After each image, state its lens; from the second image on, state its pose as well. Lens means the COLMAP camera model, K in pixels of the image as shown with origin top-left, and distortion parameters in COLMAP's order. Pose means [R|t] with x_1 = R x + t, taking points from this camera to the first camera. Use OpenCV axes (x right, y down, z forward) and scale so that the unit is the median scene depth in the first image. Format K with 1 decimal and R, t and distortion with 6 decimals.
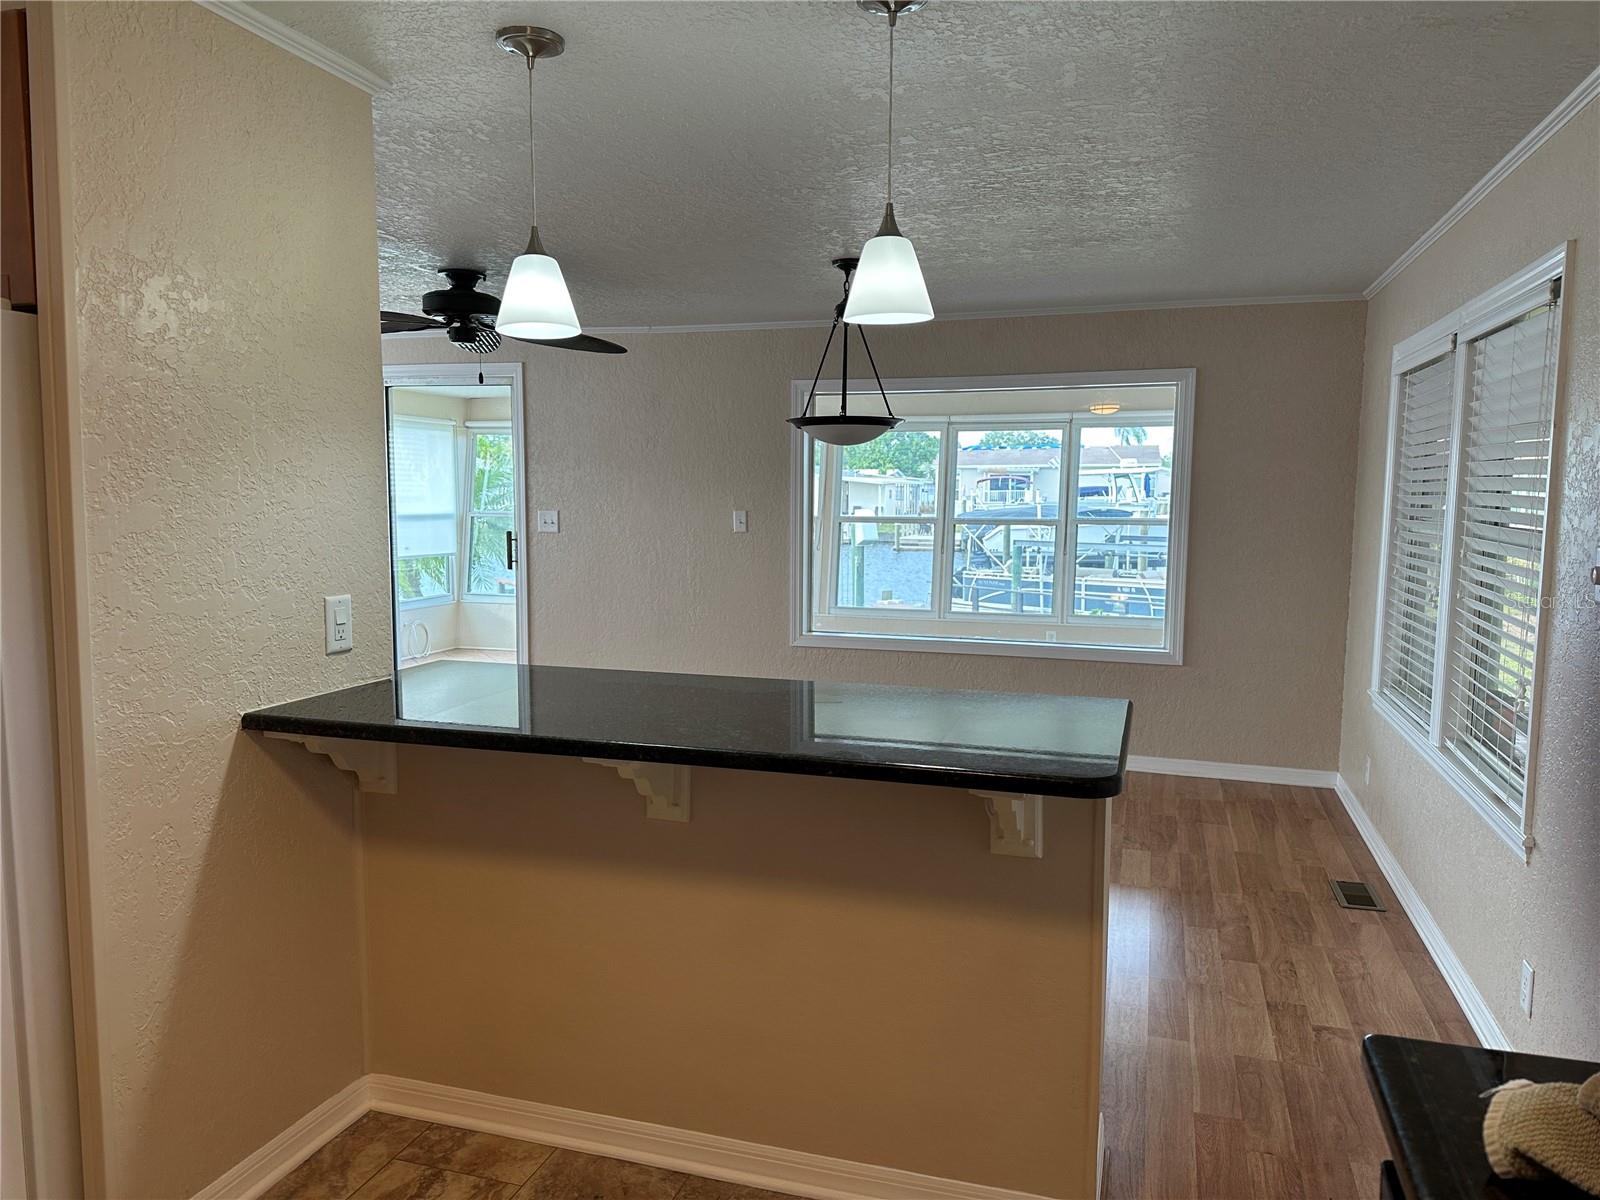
lens RADIAL K [[1122.6, 0, 797.8], [0, 1122.6, 611.2], [0, 0, 1]] dist [0.077395, -0.112585]
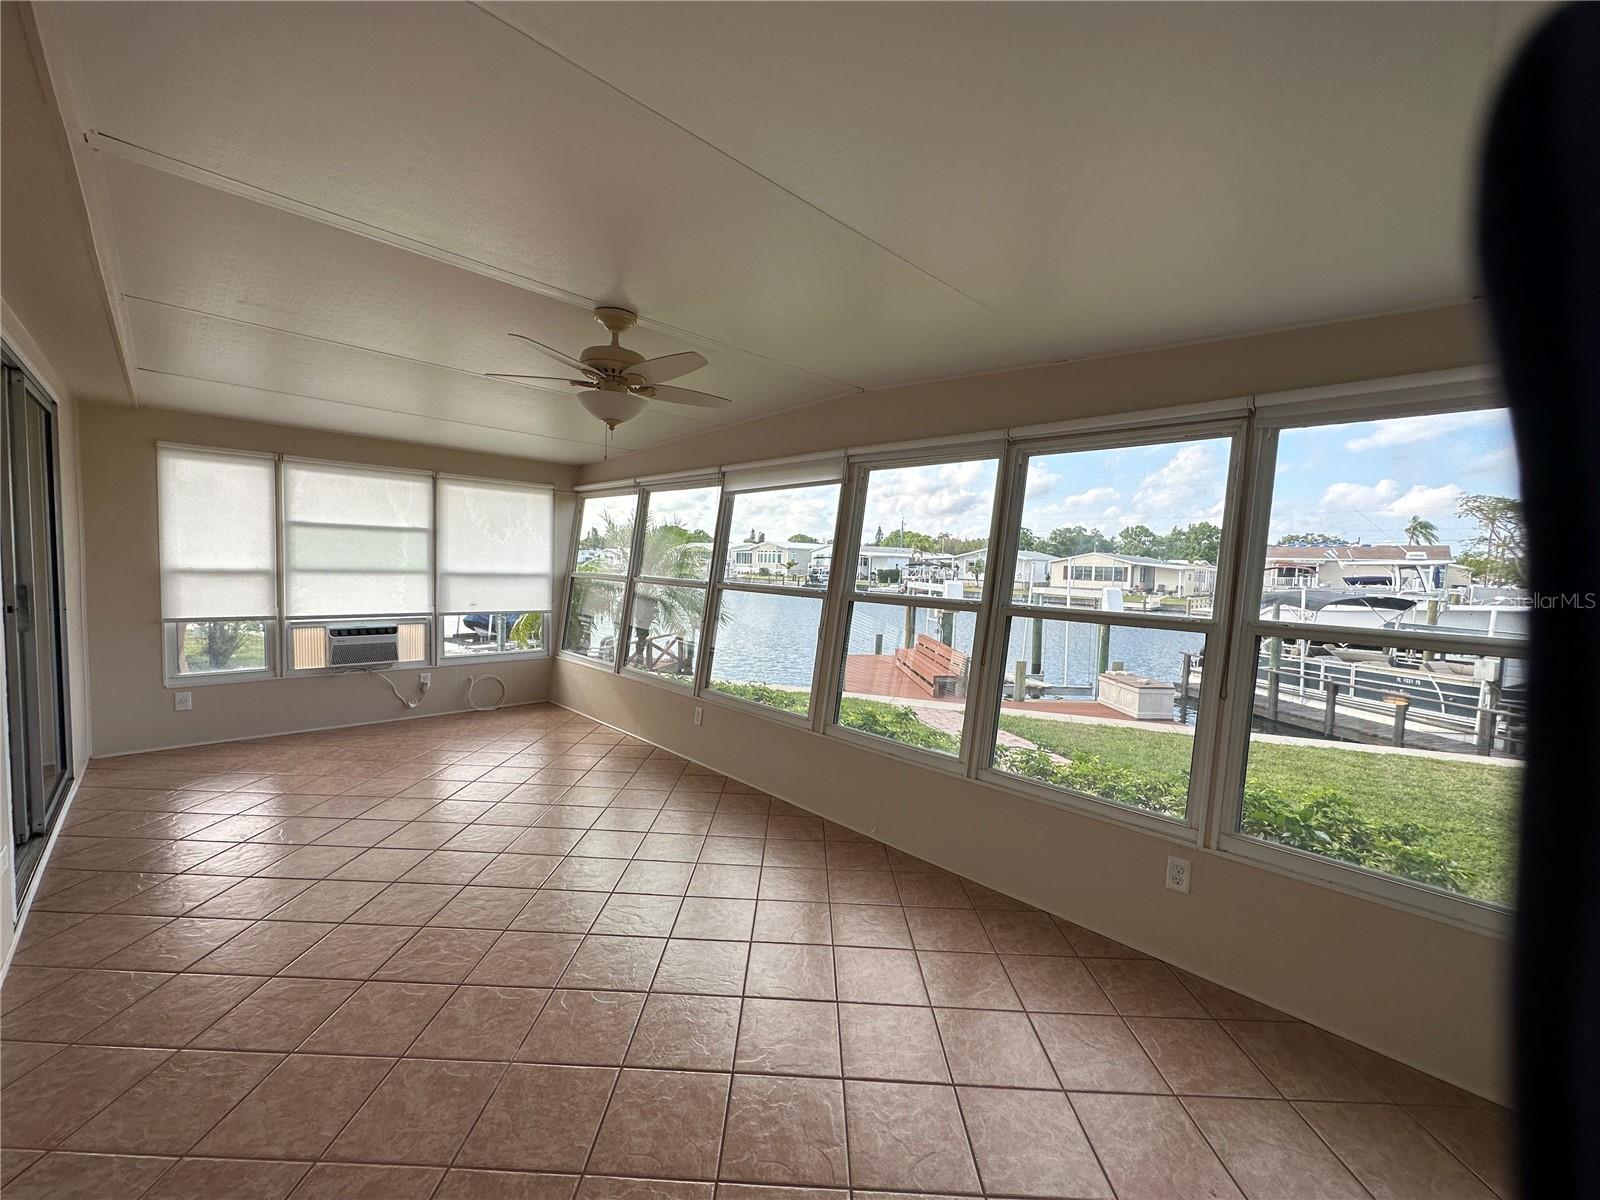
lens RADIAL K [[636.3, 0, 802.3], [0, 636.3, 595.5], [0, 0, 1]] dist [-0.000767, -0.000003]
pose [[0.884396, 0.049310, -0.464126, 0.068876], [-0.079026, 0.995866, -0.044782, -0.022769], [0.459999, 0.076283, 0.884637, 0.232490]]
